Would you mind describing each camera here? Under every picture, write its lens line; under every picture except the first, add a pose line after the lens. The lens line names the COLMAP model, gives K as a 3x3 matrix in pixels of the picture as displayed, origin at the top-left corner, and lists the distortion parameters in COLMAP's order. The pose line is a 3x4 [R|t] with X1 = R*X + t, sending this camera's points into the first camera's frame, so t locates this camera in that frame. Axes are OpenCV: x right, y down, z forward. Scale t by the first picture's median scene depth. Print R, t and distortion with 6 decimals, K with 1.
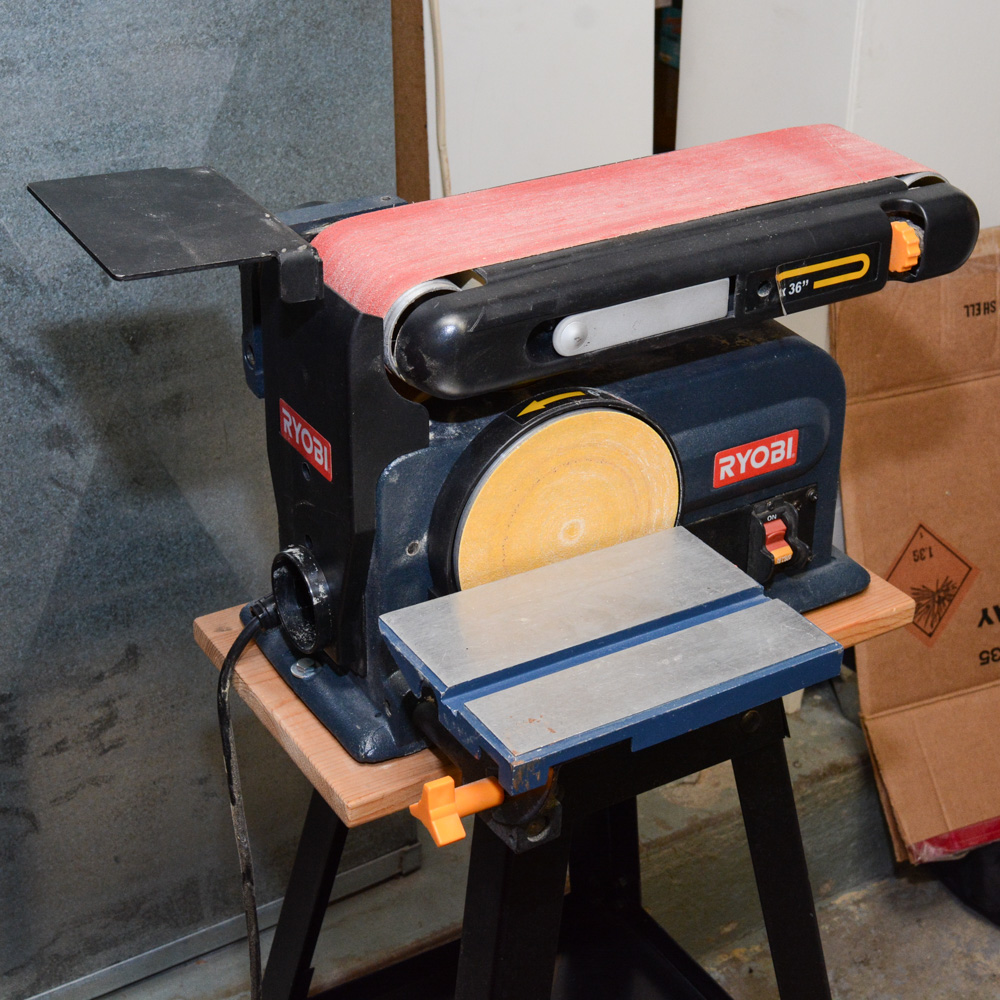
lens RADIAL K [[1747.1, 0, 499.6], [0, 1747.1, 499.8], [0, 0, 1]] dist [-0.046458, 0.000000]
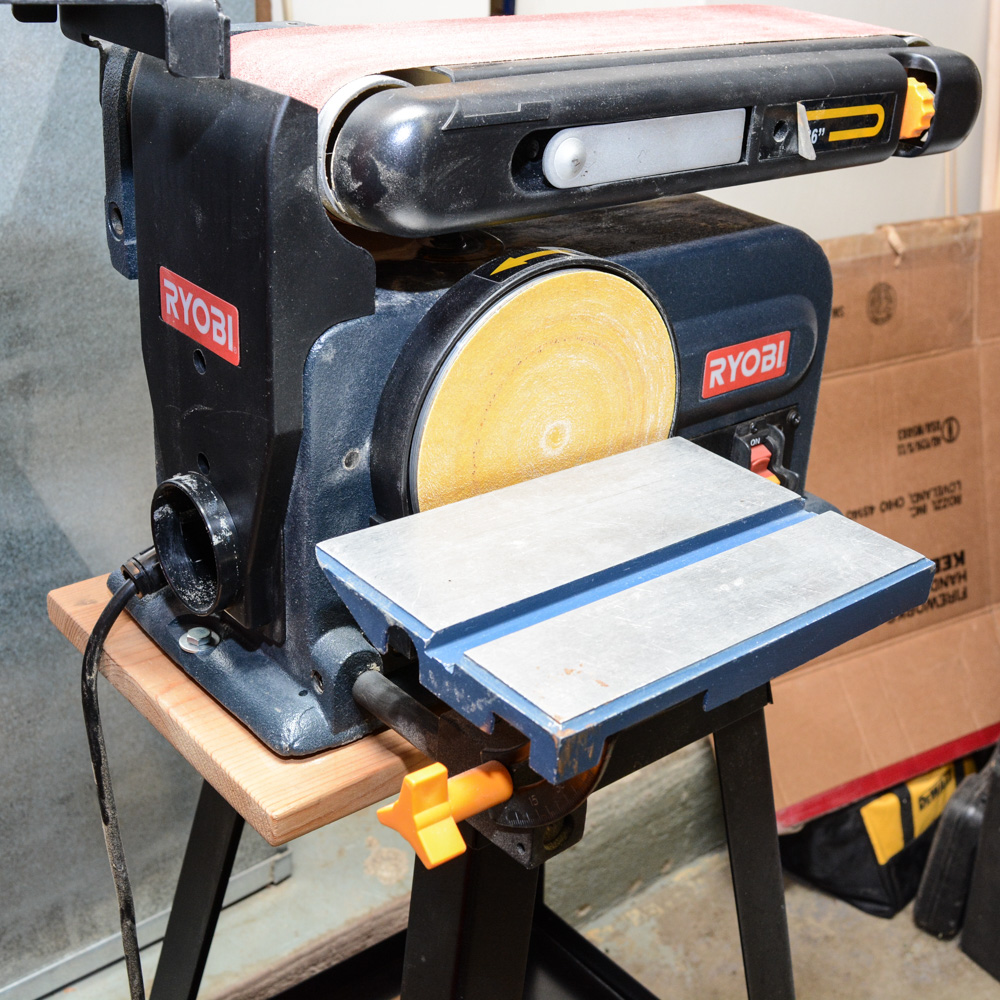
lens RADIAL K [[1373.5, 0, 522.0], [0, 1373.5, 520.1], [0, 0, 1]] dist [-0.068658, 0.000000]
pose [[0.986533, -0.030280, 0.160734, -0.069262], [0.035347, 0.998961, -0.028757, 0.069276], [-0.159697, 0.034051, 0.986579, 0.401106]]
